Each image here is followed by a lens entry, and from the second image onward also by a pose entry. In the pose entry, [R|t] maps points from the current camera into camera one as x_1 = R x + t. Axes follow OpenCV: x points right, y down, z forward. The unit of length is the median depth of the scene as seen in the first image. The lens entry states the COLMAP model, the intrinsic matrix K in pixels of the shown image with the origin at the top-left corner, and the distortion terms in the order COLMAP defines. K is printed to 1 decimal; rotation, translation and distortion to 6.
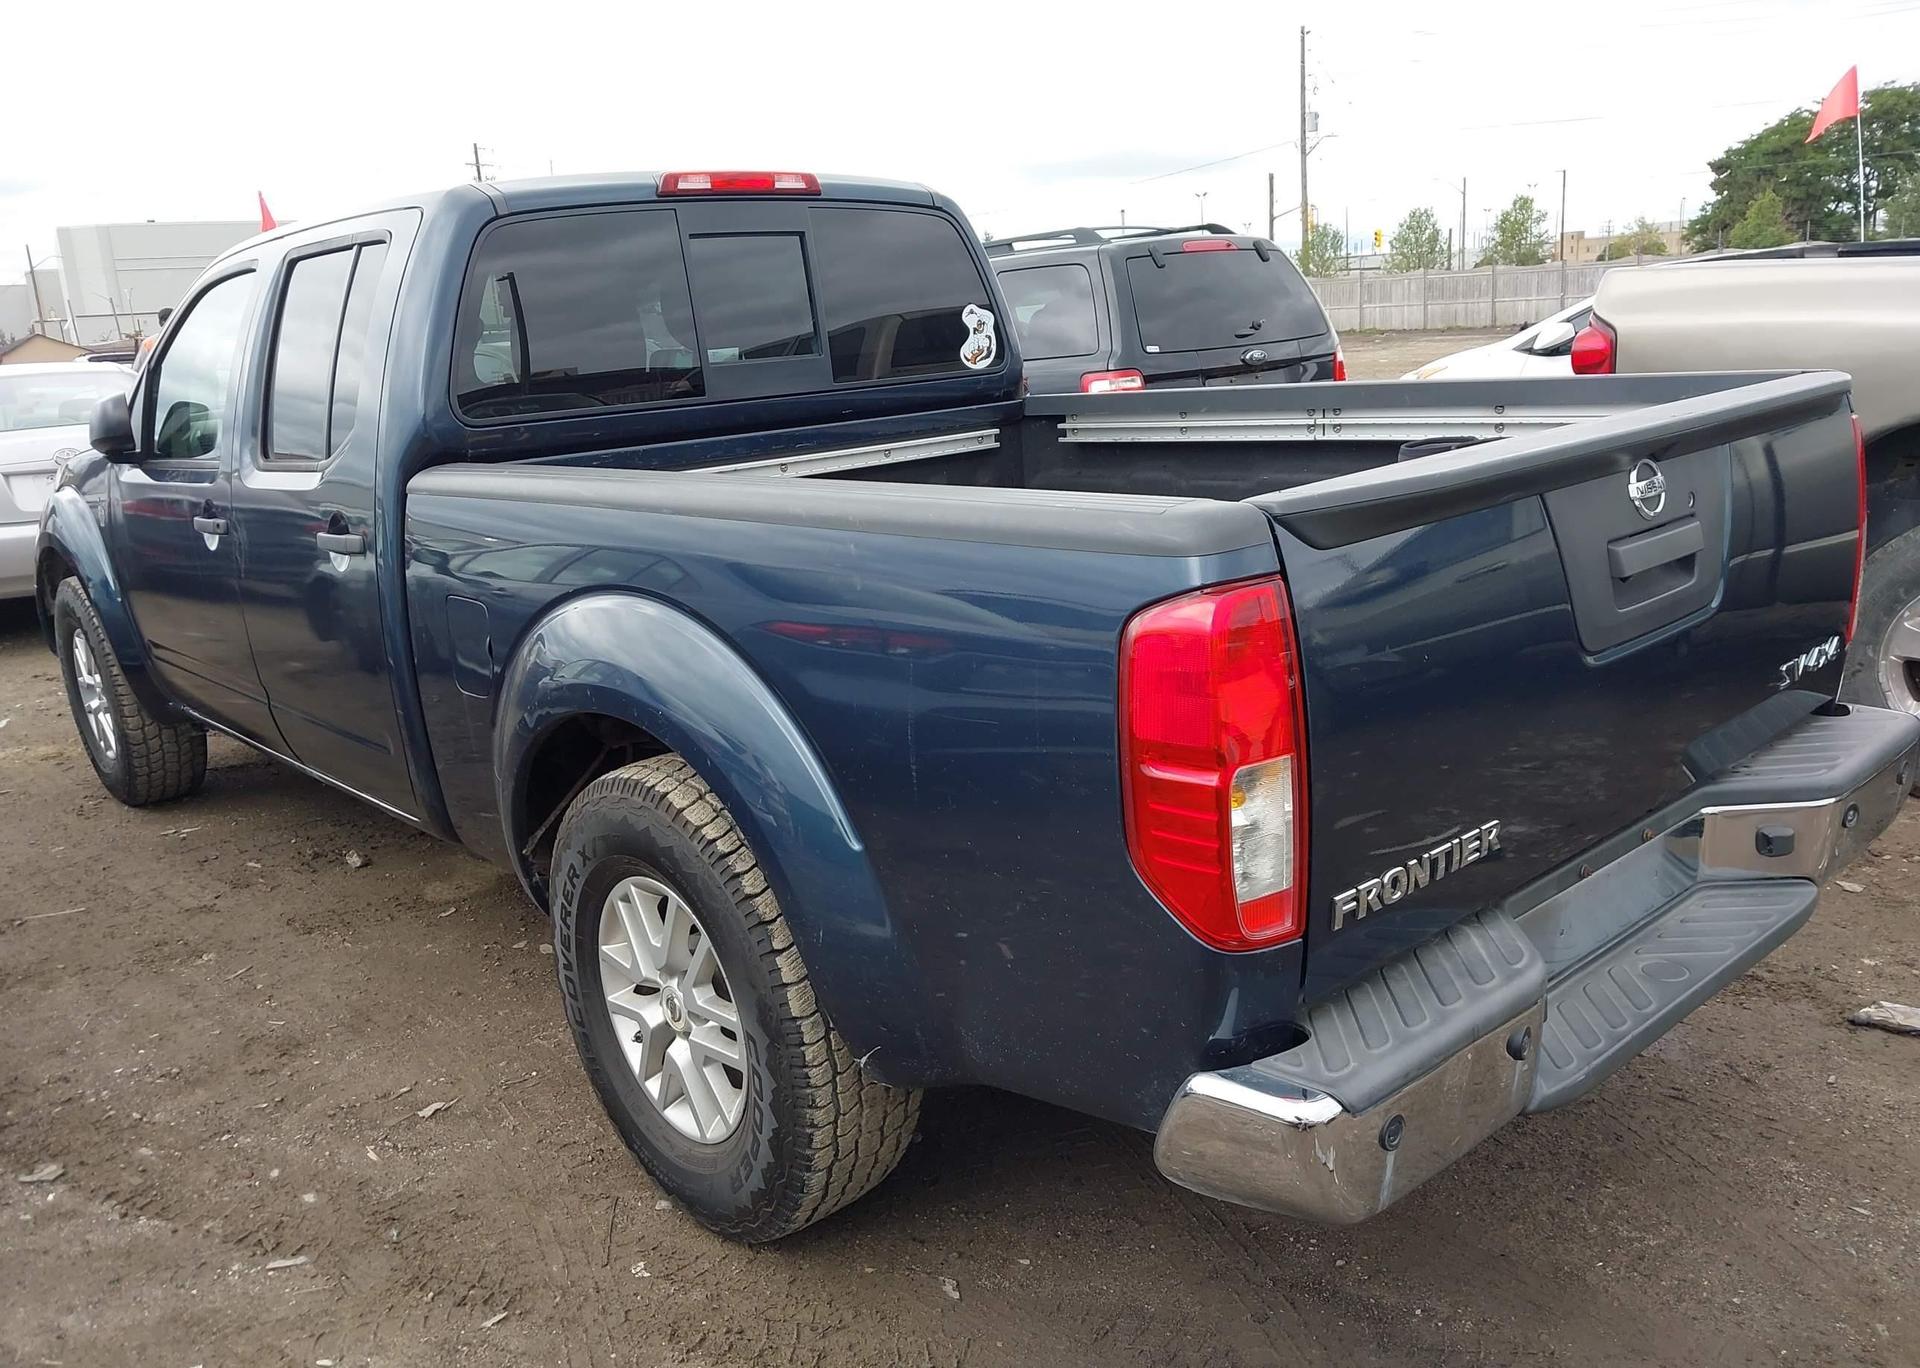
lens RADIAL K [[1509.6, 0, 940.7], [0, 1509.6, 722.1], [0, 0, 1]] dist [0.013644, -0.025433]
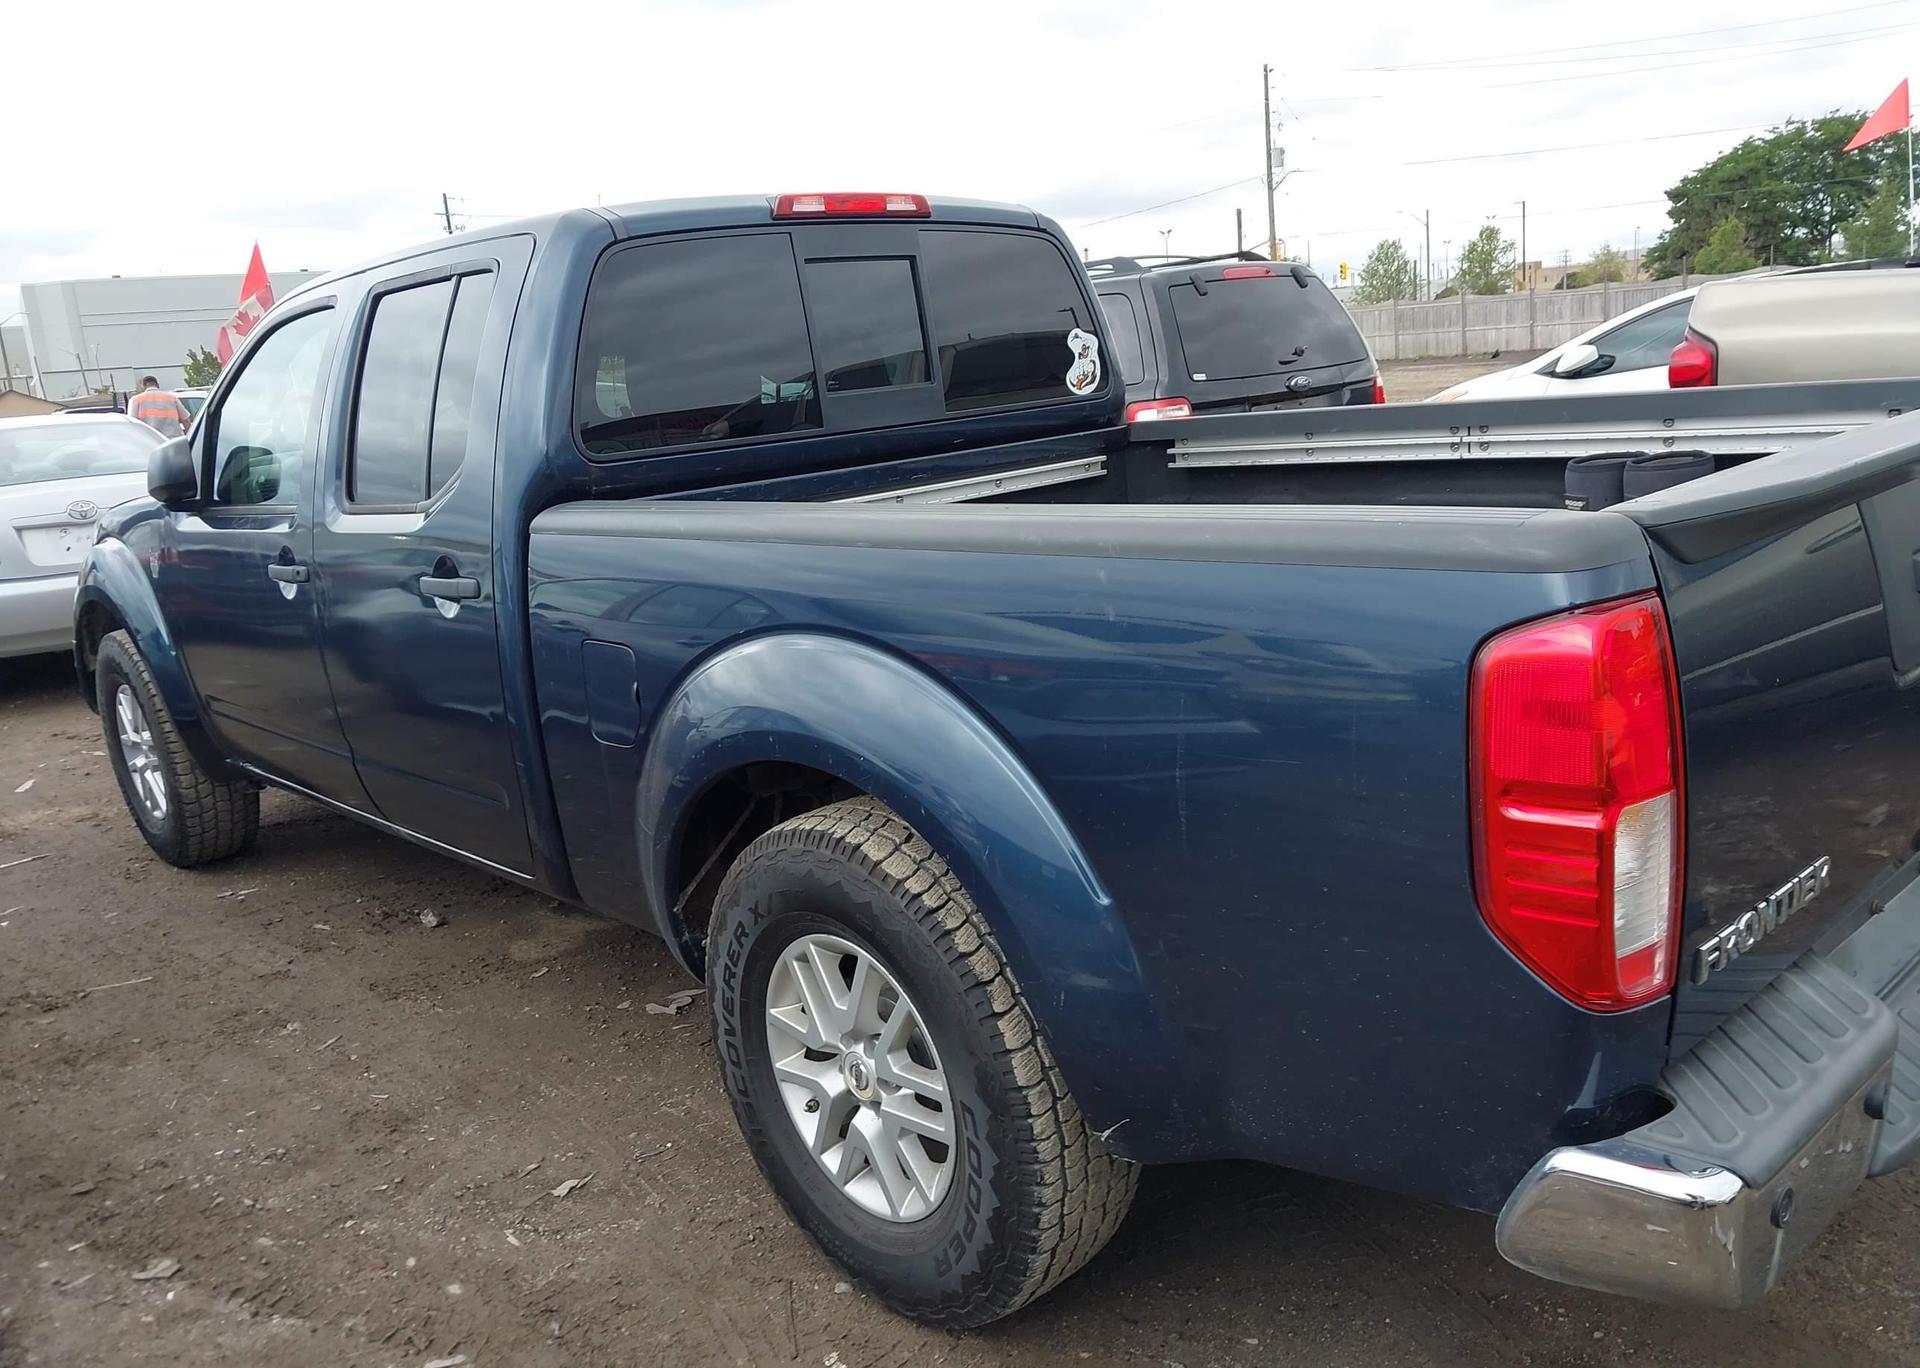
lens RADIAL K [[1509.6, 0, 938.1], [0, 1509.6, 726.1], [0, 0, 1]] dist [0.013644, -0.025433]
pose [[0.999649, -0.022315, 0.014258, -0.104223], [0.022628, 0.999498, -0.022160, -0.003289], [-0.013756, 0.022475, 0.999653, 0.048999]]
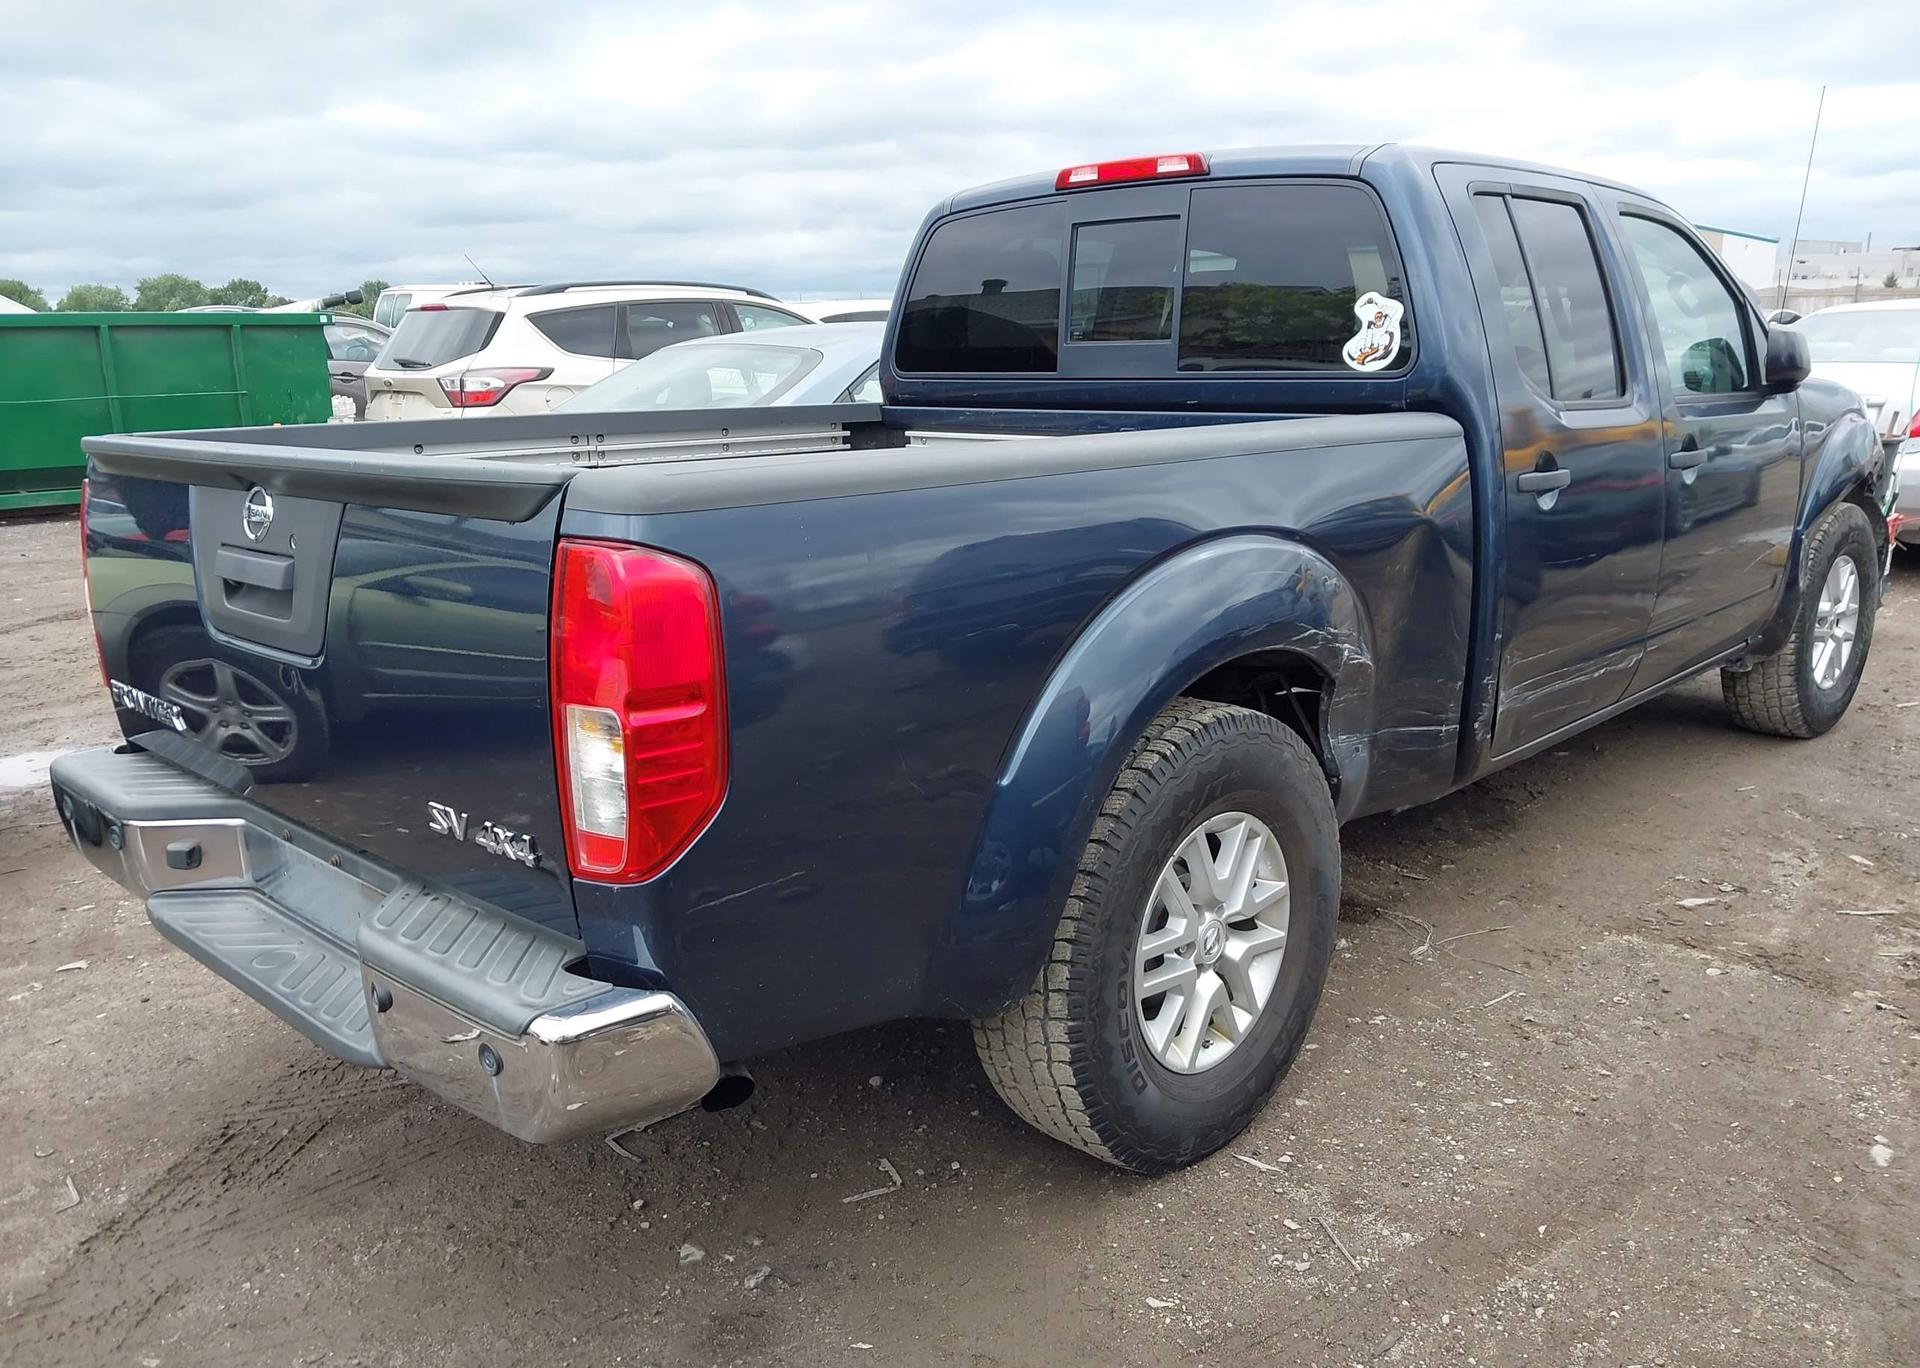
lens RADIAL K [[1509.6, 0, 951.4], [0, 1509.6, 692.2], [0, 0, 1]] dist [0.013644, -0.025433]
pose [[0.090890, 0.292392, -0.951969, 0.995704], [-0.248203, 0.932411, 0.262687, -0.278217], [0.964435, 0.212406, 0.157320, 0.835101]]
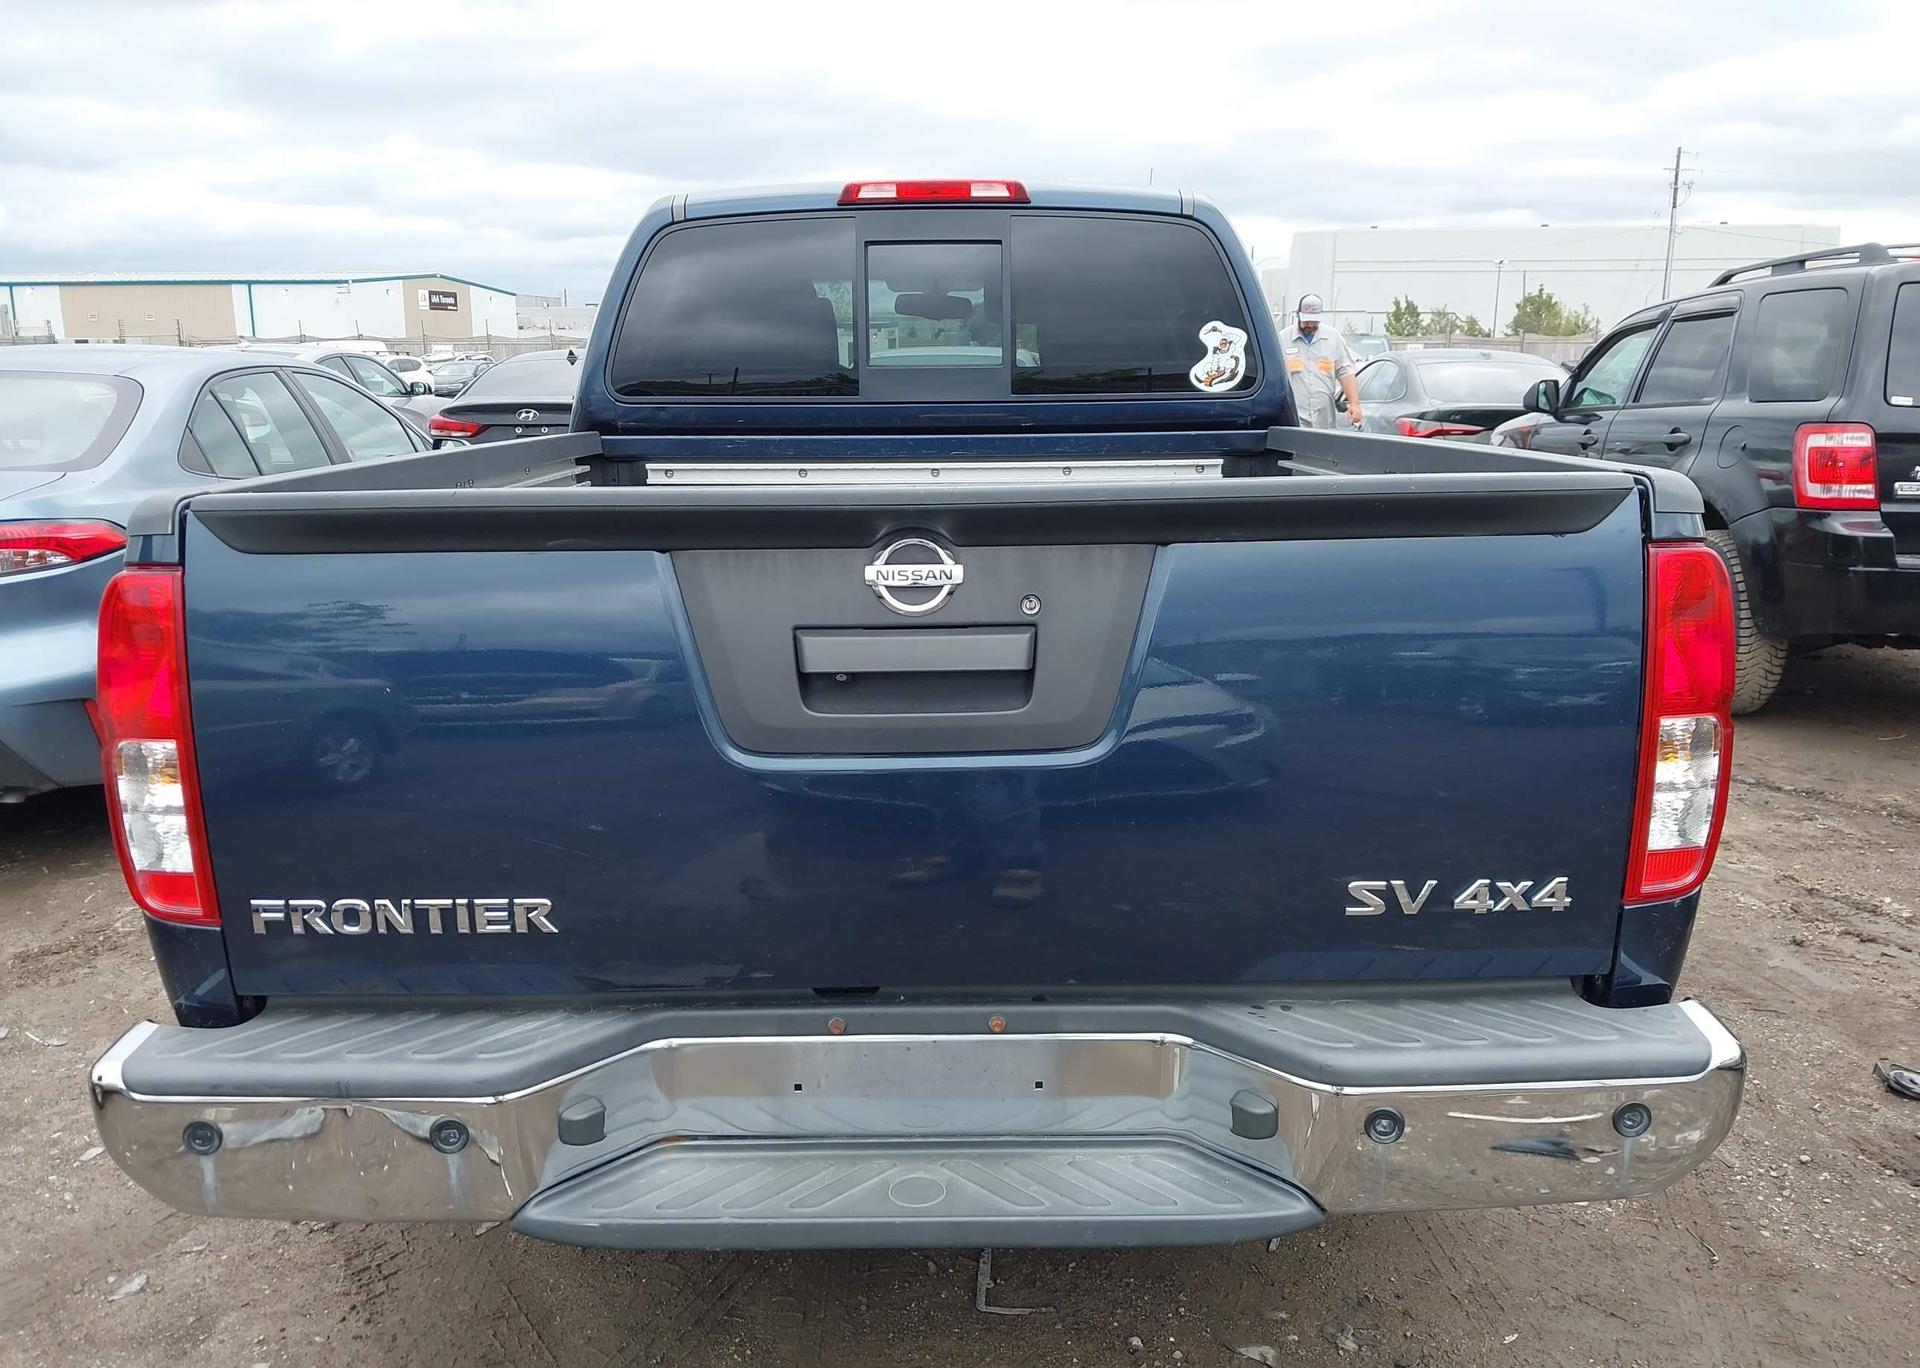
lens RADIAL K [[1509.6, 0, 950.7], [0, 1509.6, 696.3], [0, 0, 1]] dist [0.013644, -0.025433]
pose [[0.750181, 0.202264, -0.629537, 0.619845], [-0.214877, 0.974965, 0.057191, -0.088065], [0.625345, 0.092369, 0.774862, 0.256848]]
